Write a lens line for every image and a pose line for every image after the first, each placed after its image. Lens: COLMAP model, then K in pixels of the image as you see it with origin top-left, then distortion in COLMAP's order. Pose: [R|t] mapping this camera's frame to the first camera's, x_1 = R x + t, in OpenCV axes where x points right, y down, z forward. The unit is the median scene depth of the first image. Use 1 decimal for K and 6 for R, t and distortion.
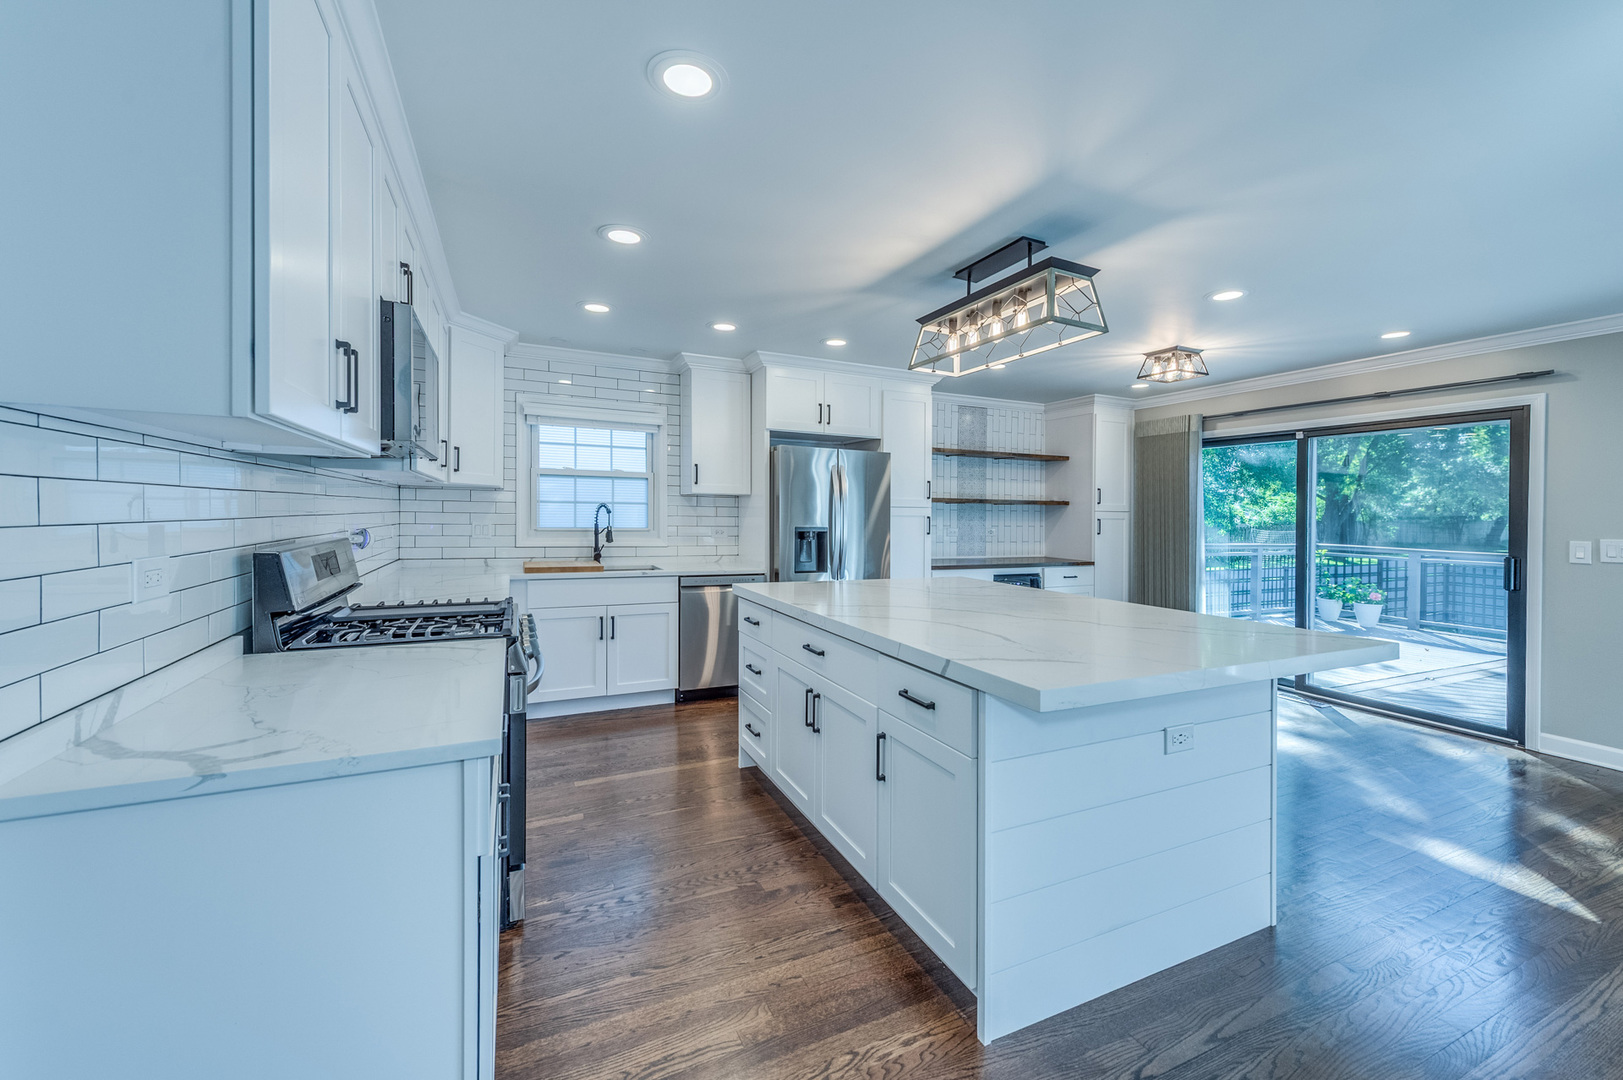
lens RADIAL K [[646.0, 0, 805.9], [0, 646.0, 519.9], [0, 0, 1]] dist [0.010050, -0.001313]
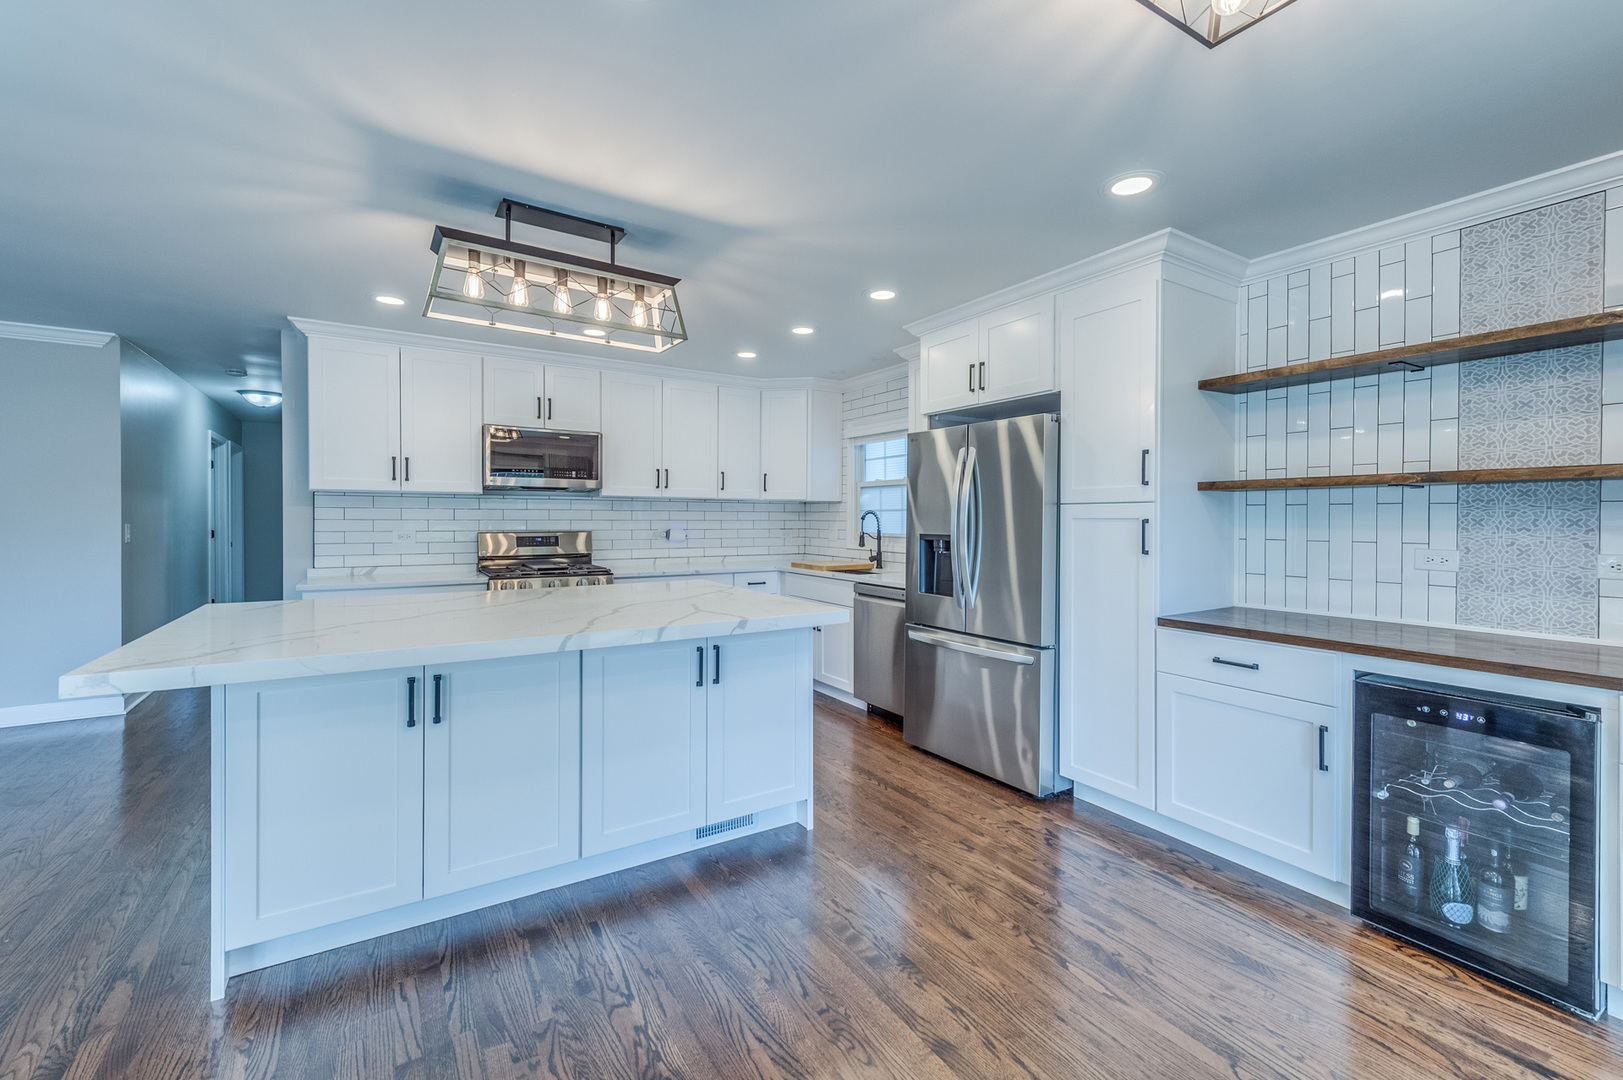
lens RADIAL K [[671.6, 0, 809.8], [0, 671.6, 532.9], [0, 0, 1]] dist [0.001459, 0.000079]
pose [[0.122431, 0.006335, -0.992457, 0.770750], [-0.014131, 0.999889, 0.004640, 0.007287], [0.992376, 0.013456, 0.122507, 0.758358]]
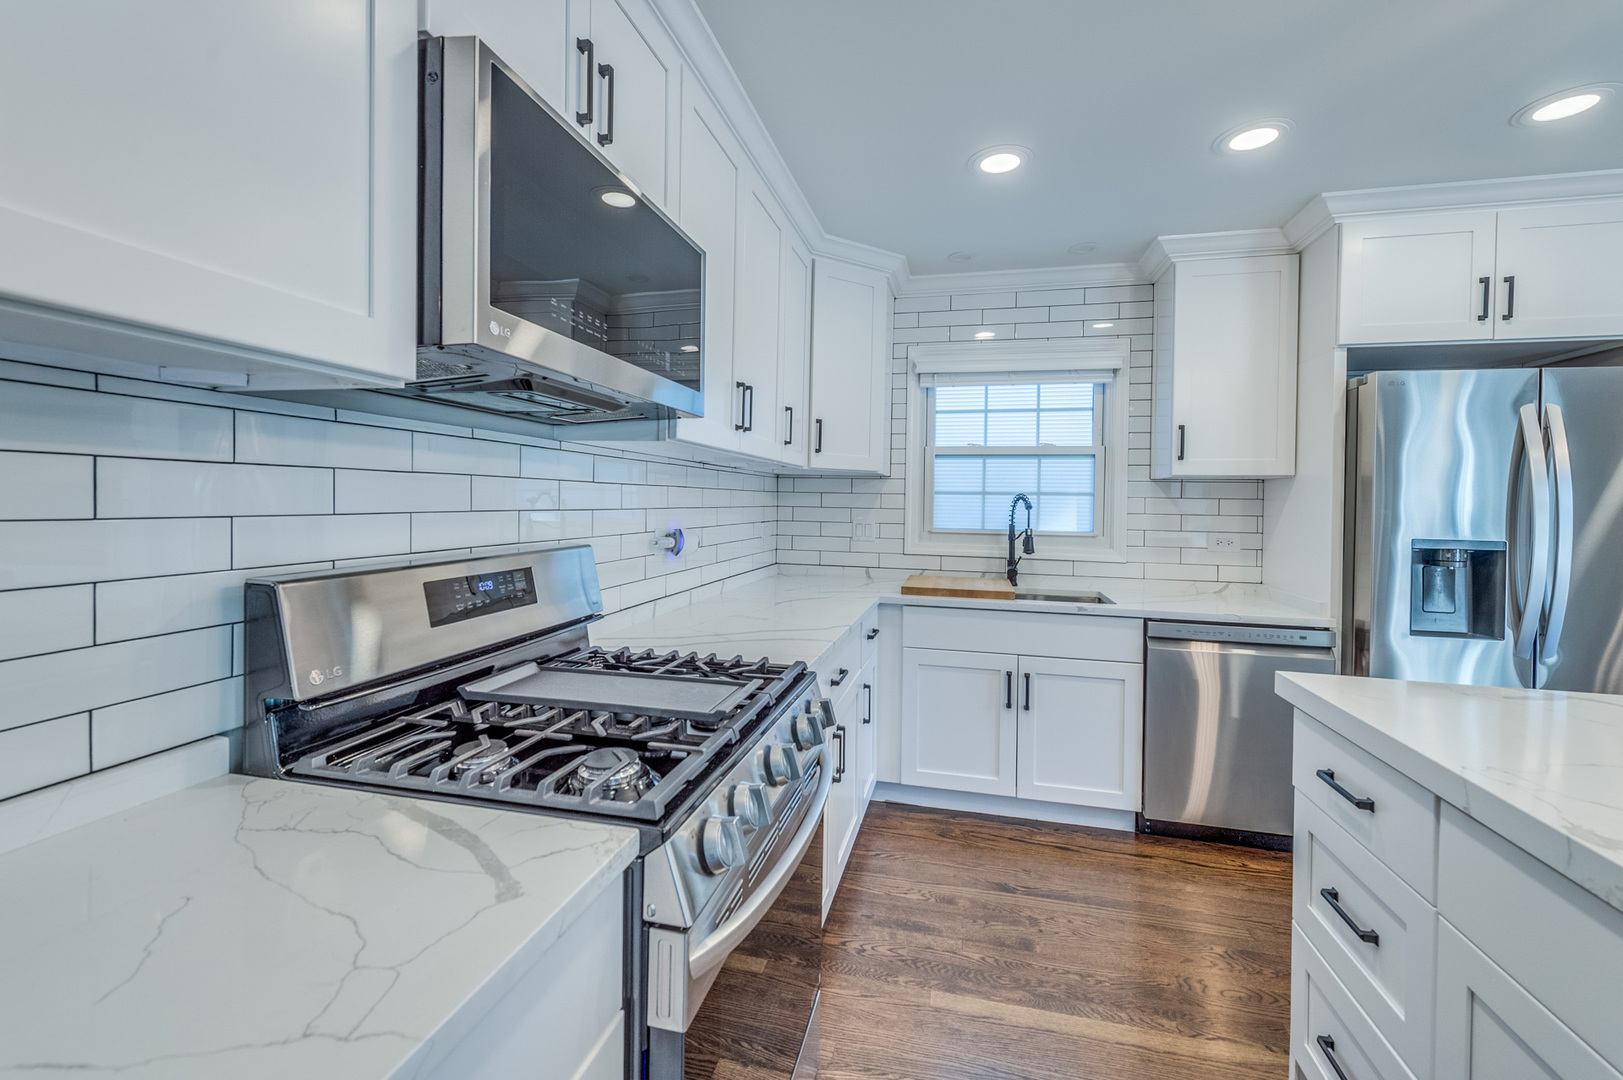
lens RADIAL K [[646.0, 0, 810.2], [0, 646.0, 520.8], [0, 0, 1]] dist [0.010050, -0.001313]
pose [[0.779809, 0.016560, -0.625799, -0.065461], [-0.010771, 0.999857, 0.013038, -0.004431], [0.625925, -0.003426, 0.779875, 0.342413]]
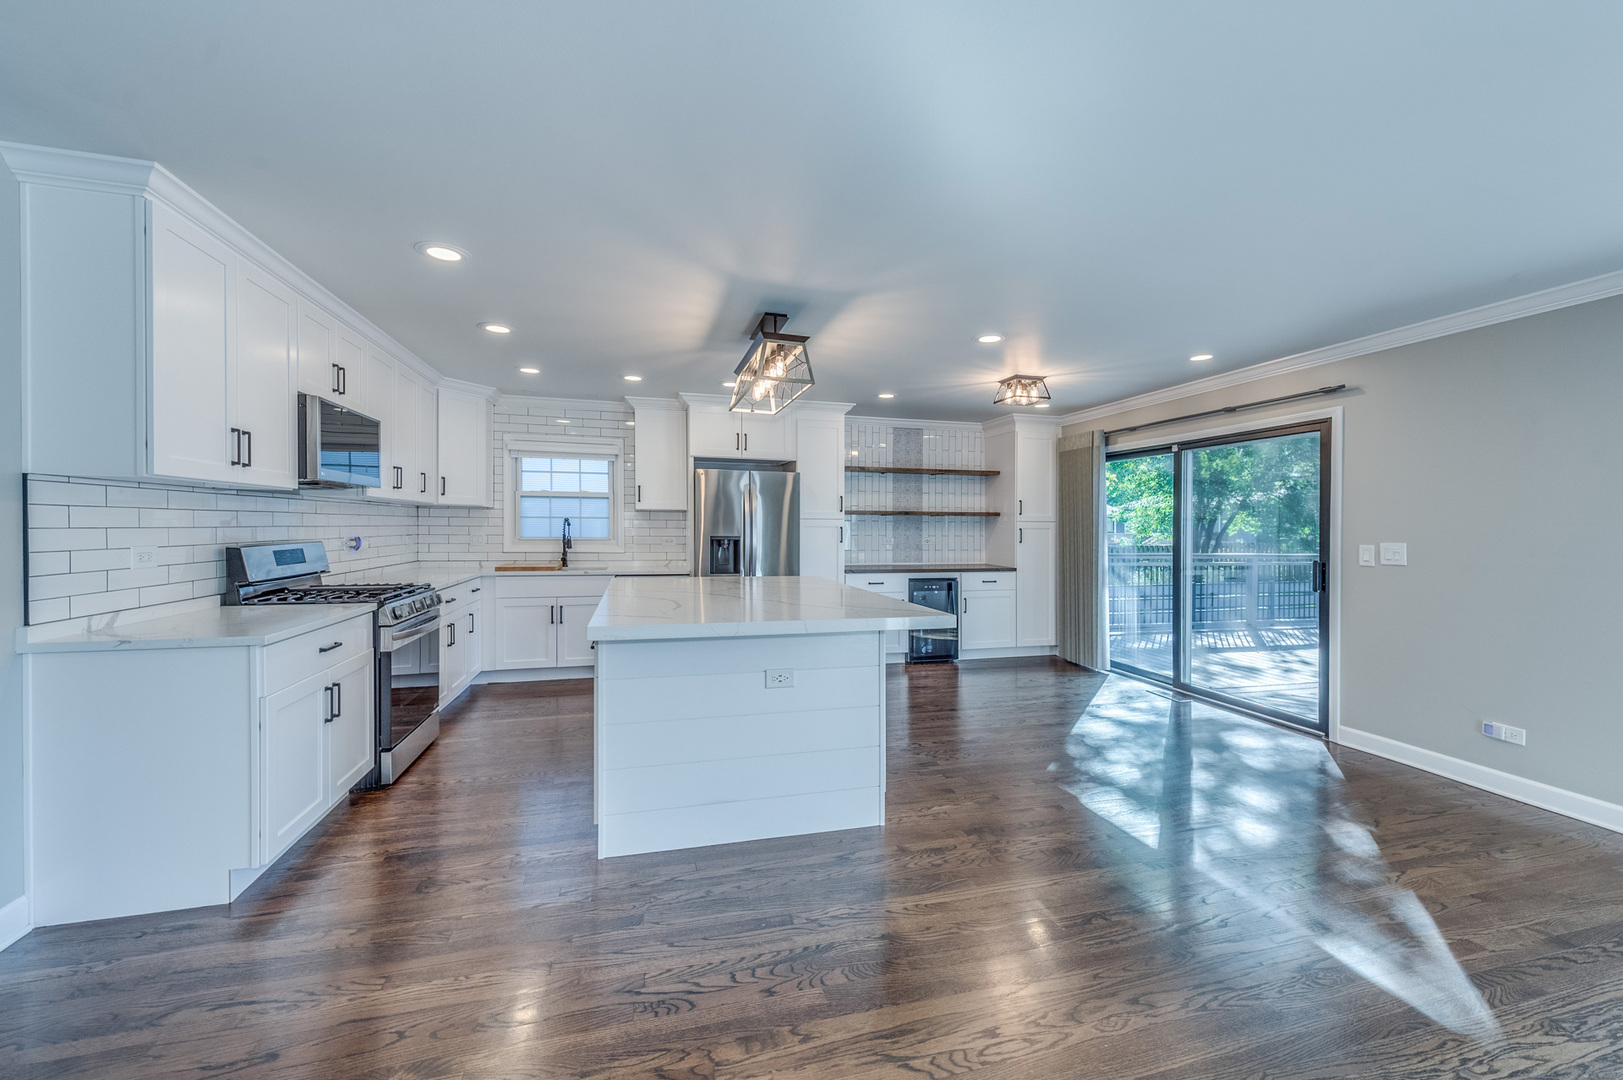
lens RADIAL K [[646.0, 0, 809.3], [0, 646.0, 531.2], [0, 0, 1]] dist [0.010050, -0.001313]
pose [[0.983689, -0.005607, -0.179788, 0.380590], [0.004638, 0.999972, -0.005807, 0.009722], [0.179816, 0.004878, 0.983688, -0.162543]]
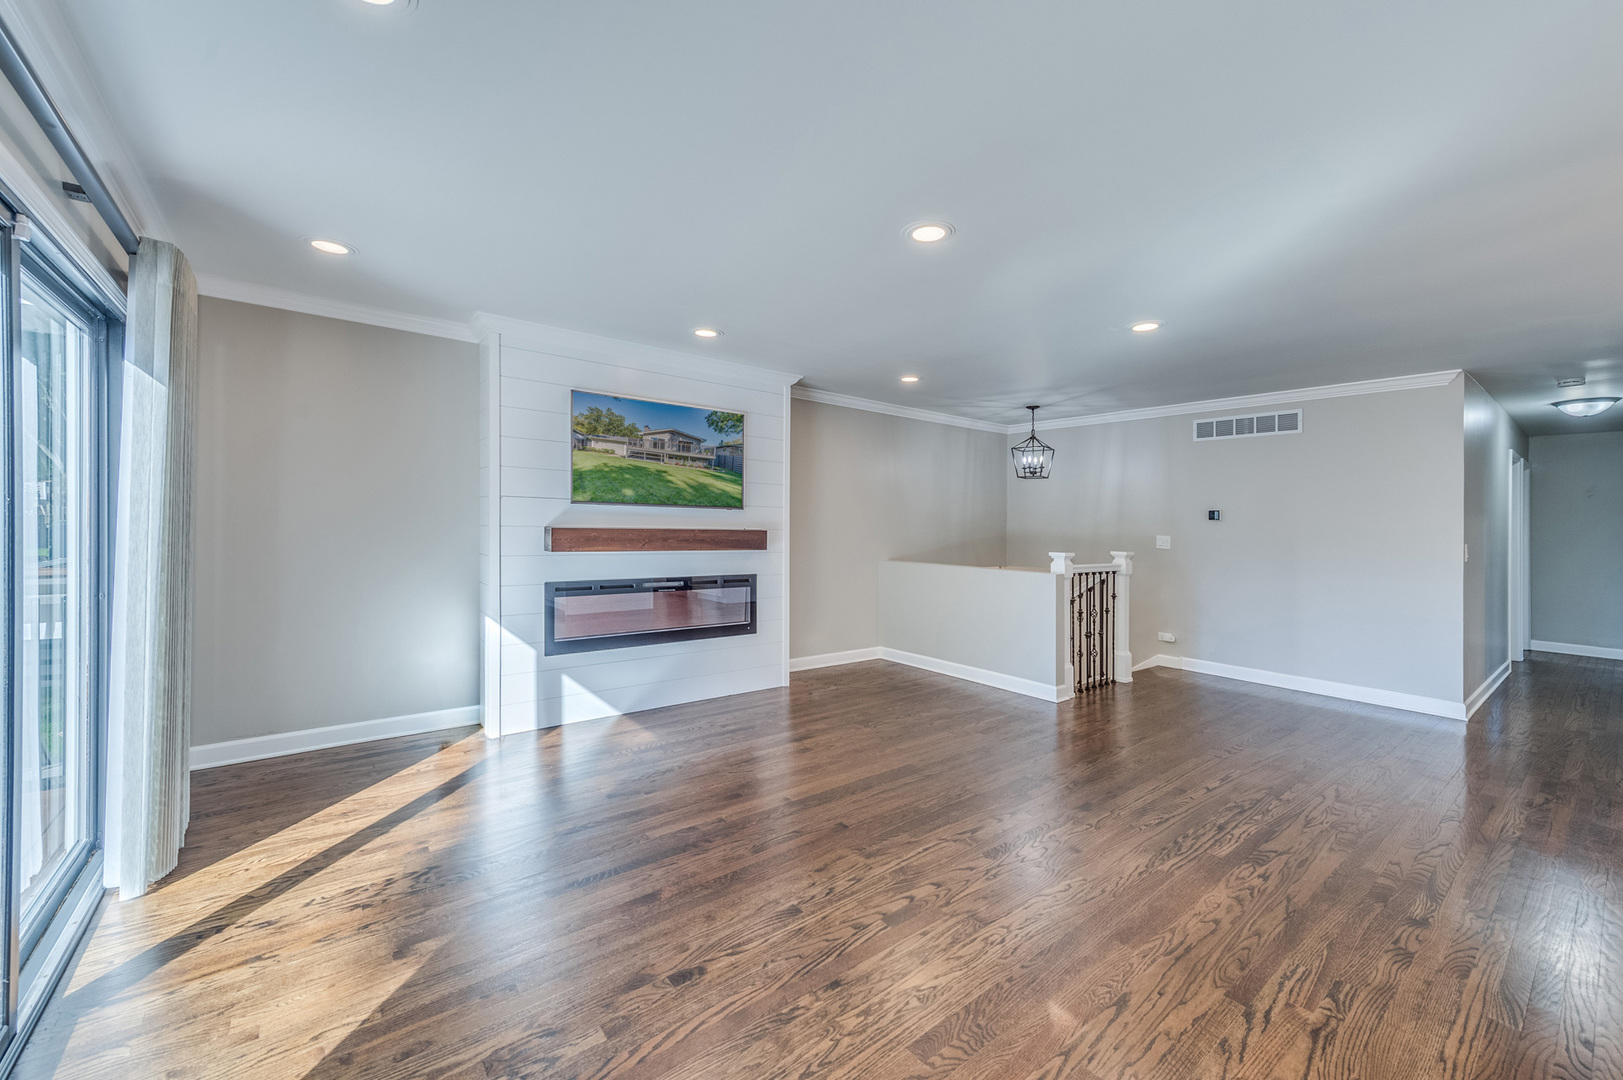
lens RADIAL K [[646.0, 0, 819.6], [0, 646.0, 534.3], [0, 0, 1]] dist [0.010050, -0.001313]
pose [[-0.973634, -0.035426, -0.225348, 0.899876], [-0.042735, 0.998704, 0.027638, 0.013211], [0.224077, 0.036540, -0.973886, 0.650727]]
